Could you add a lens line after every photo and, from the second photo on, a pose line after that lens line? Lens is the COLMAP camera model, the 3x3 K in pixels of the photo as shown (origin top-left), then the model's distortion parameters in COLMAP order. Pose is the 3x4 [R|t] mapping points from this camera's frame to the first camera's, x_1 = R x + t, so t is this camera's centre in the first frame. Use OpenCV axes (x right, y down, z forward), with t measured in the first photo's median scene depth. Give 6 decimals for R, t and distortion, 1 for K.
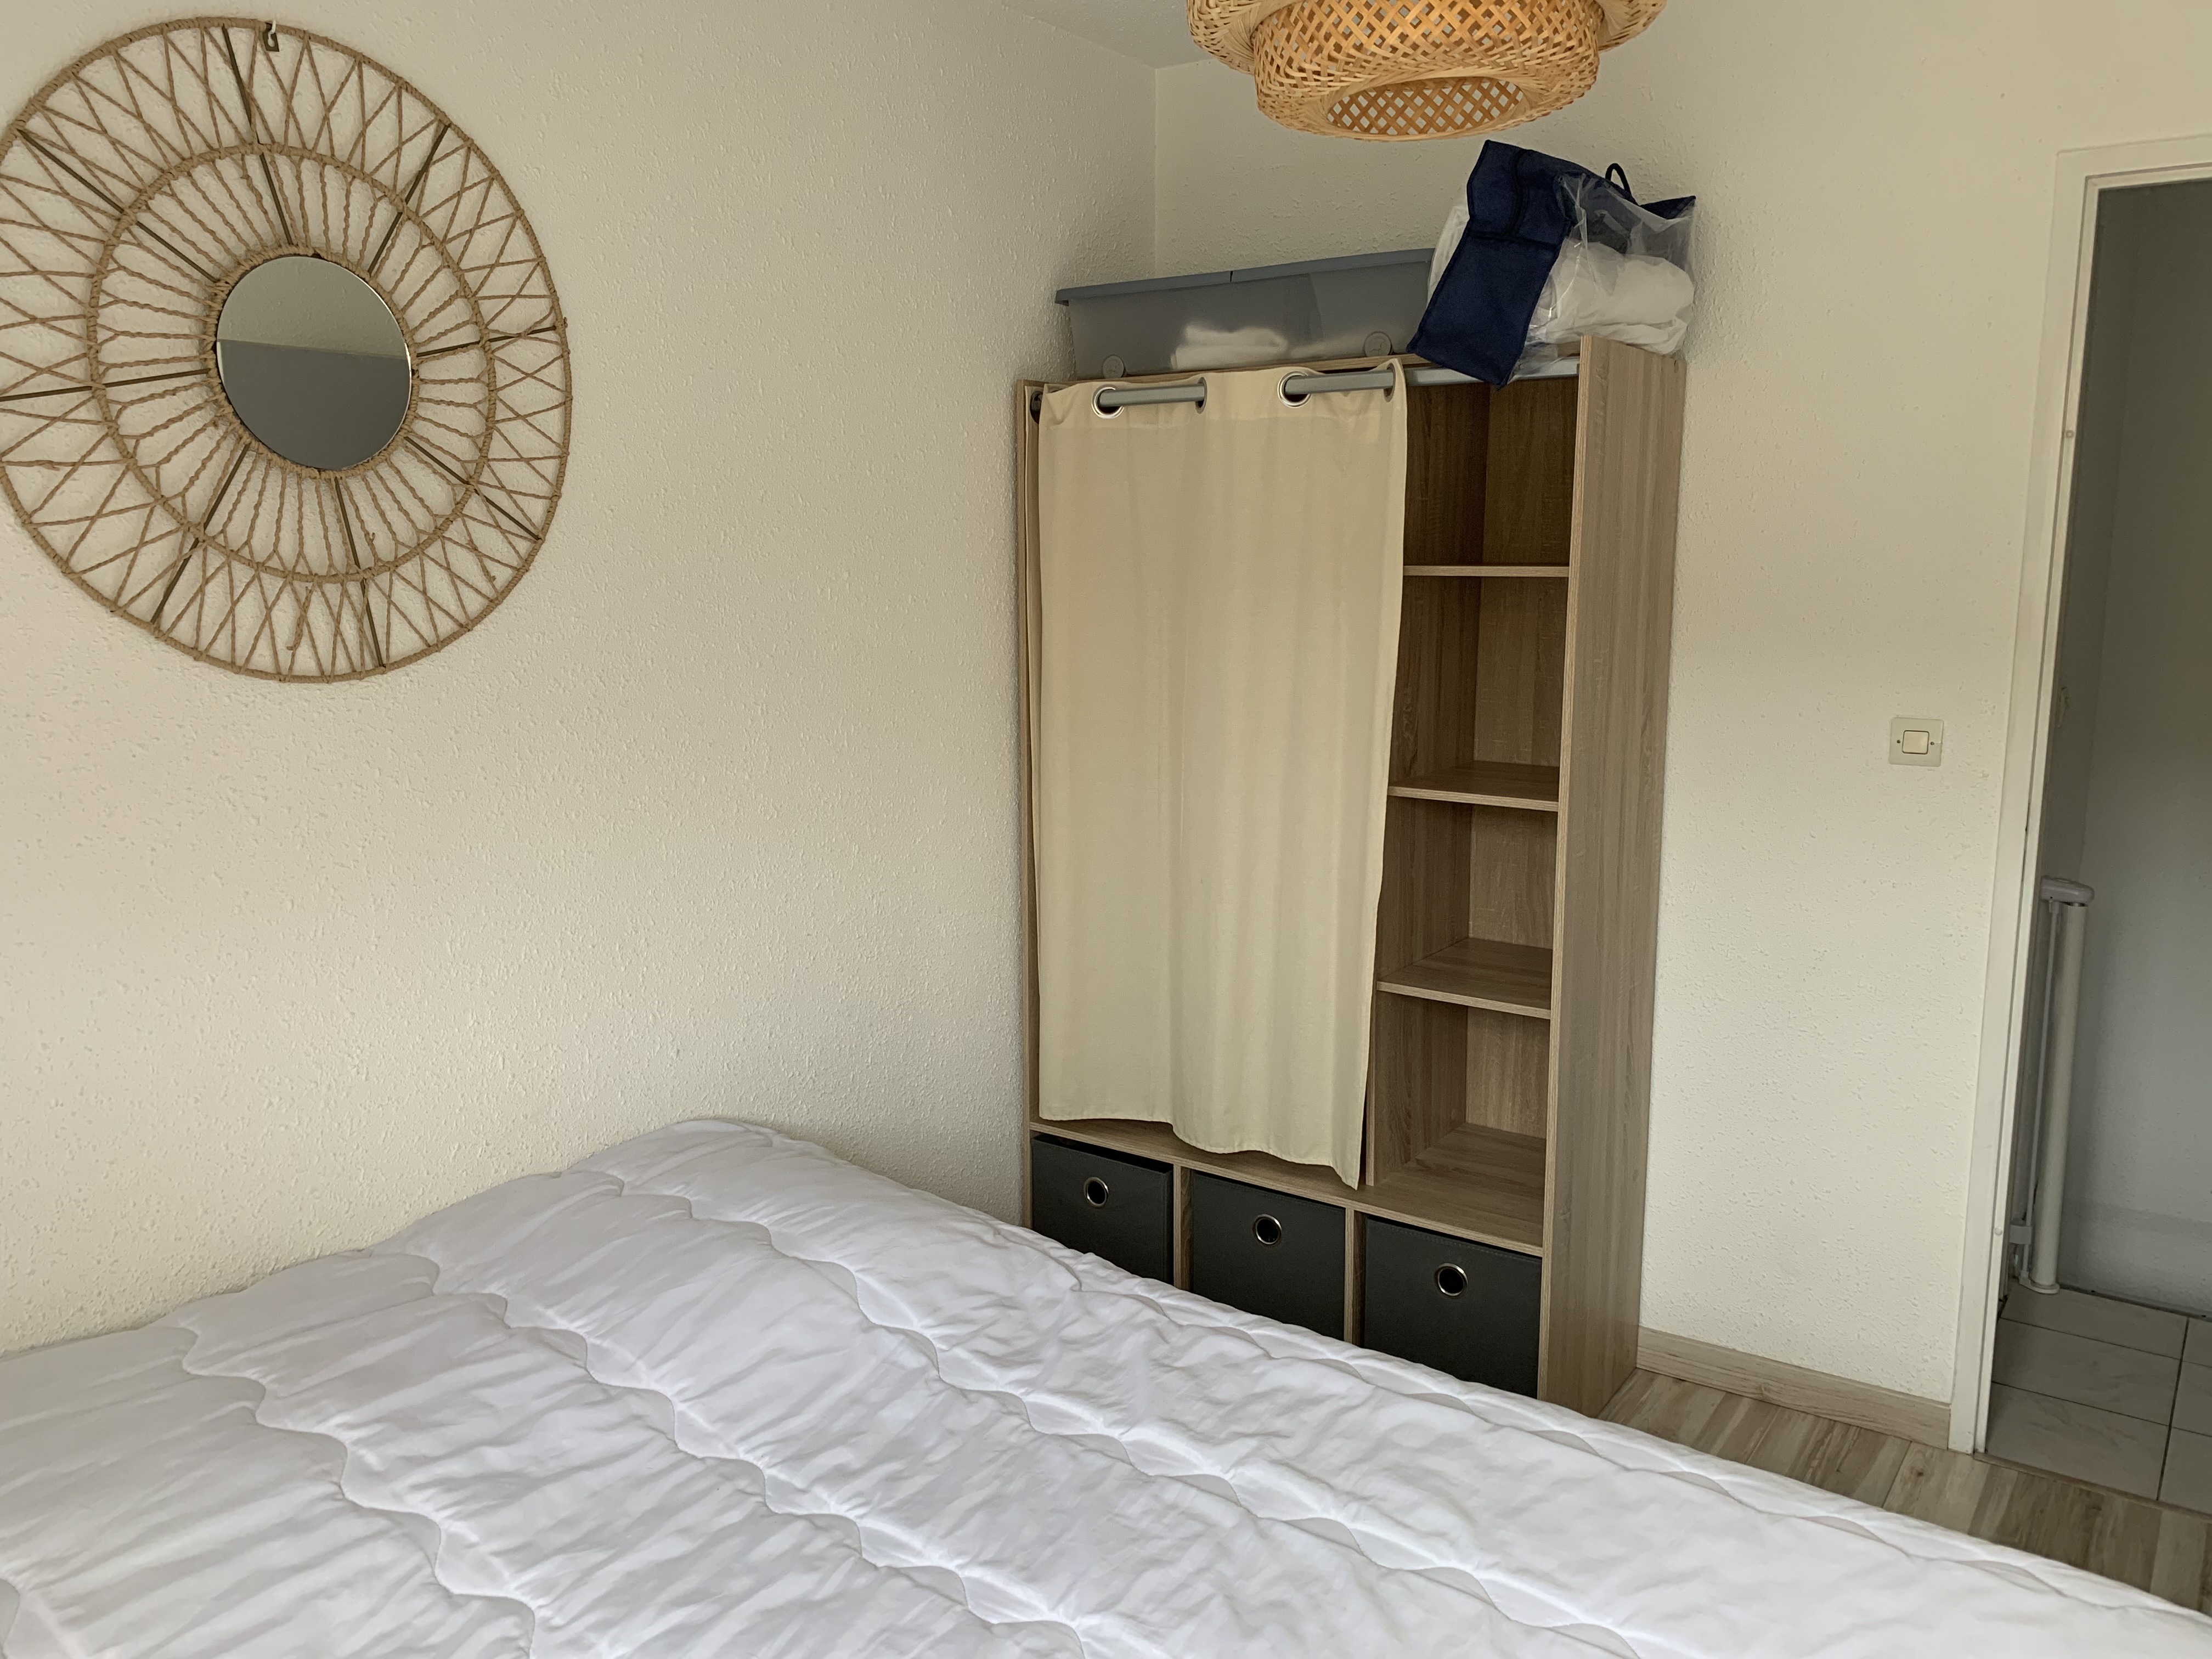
lens RADIAL K [[1671.8, 0, 1106.0], [0, 1671.8, 829.5], [0, 0, 1]] dist [0.012023, -0.001926]
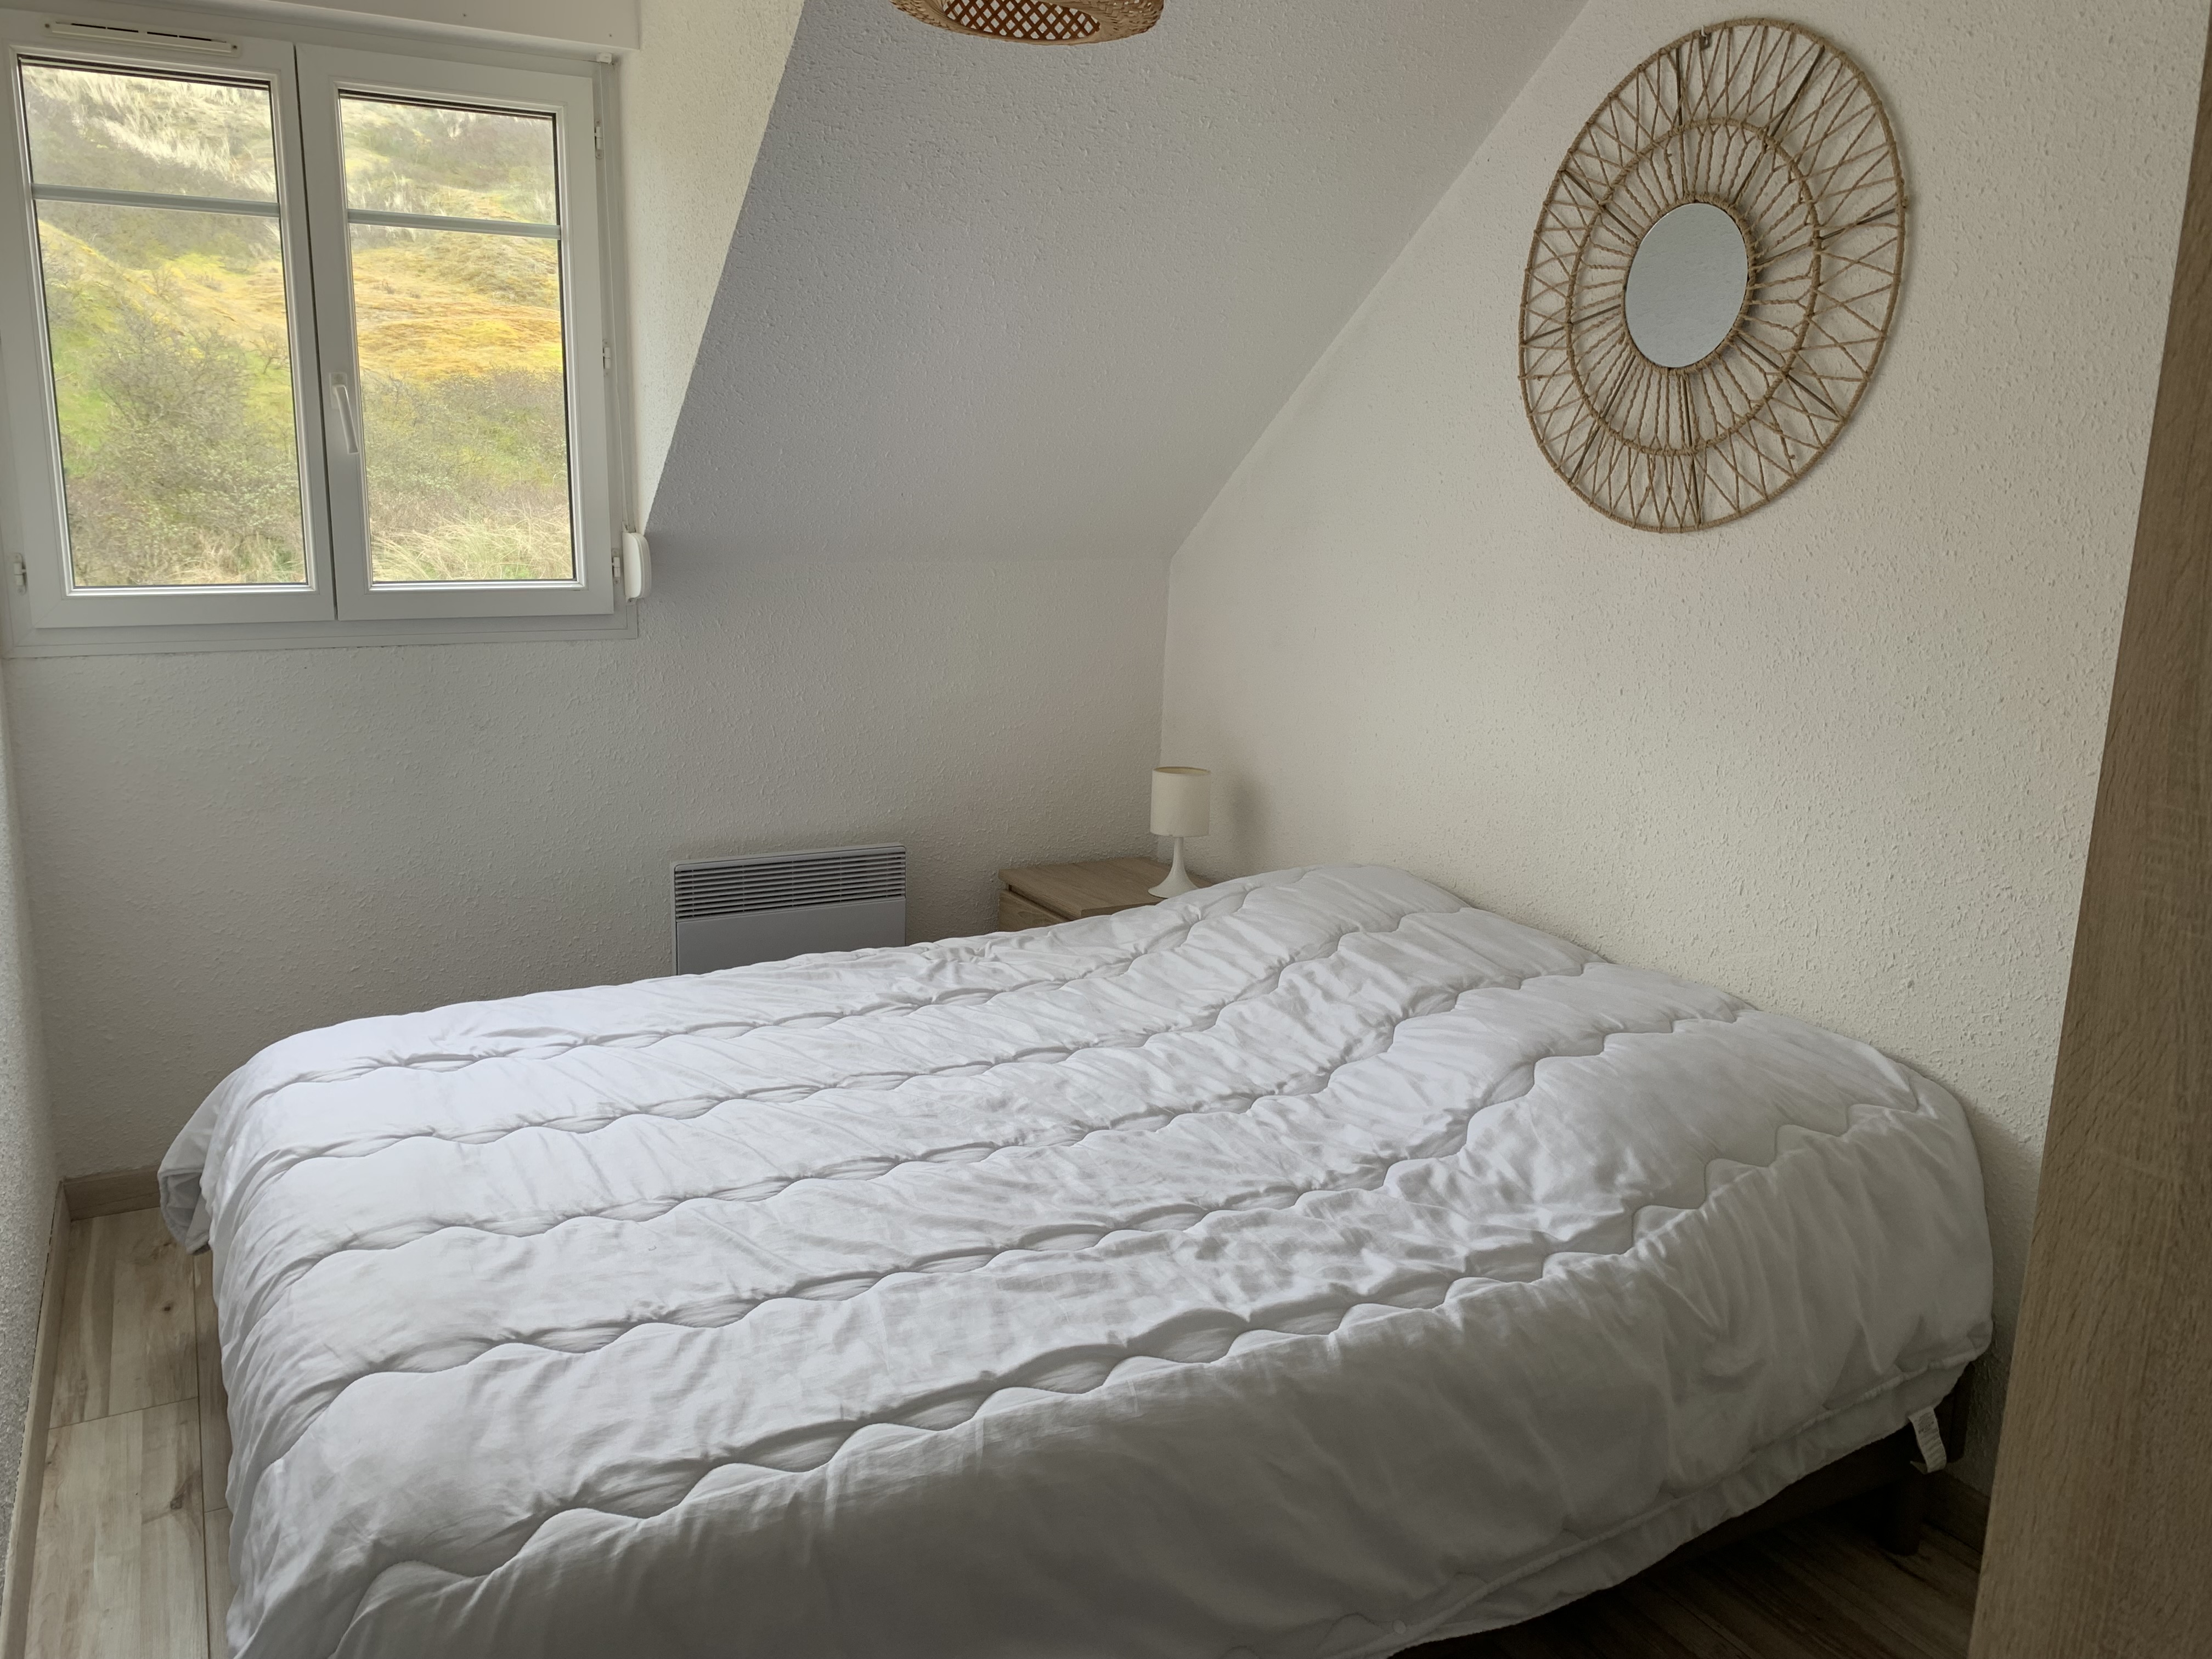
lens RADIAL K [[1671.8, 0, 1106.0], [0, 1671.8, 829.5], [0, 0, 1]] dist [0.012023, -0.001926]
pose [[-0.427548, 0.188849, -0.884047, 0.930944], [-0.176947, 0.941536, 0.286706, -0.167469], [0.886506, 0.279010, -0.369135, 1.161180]]
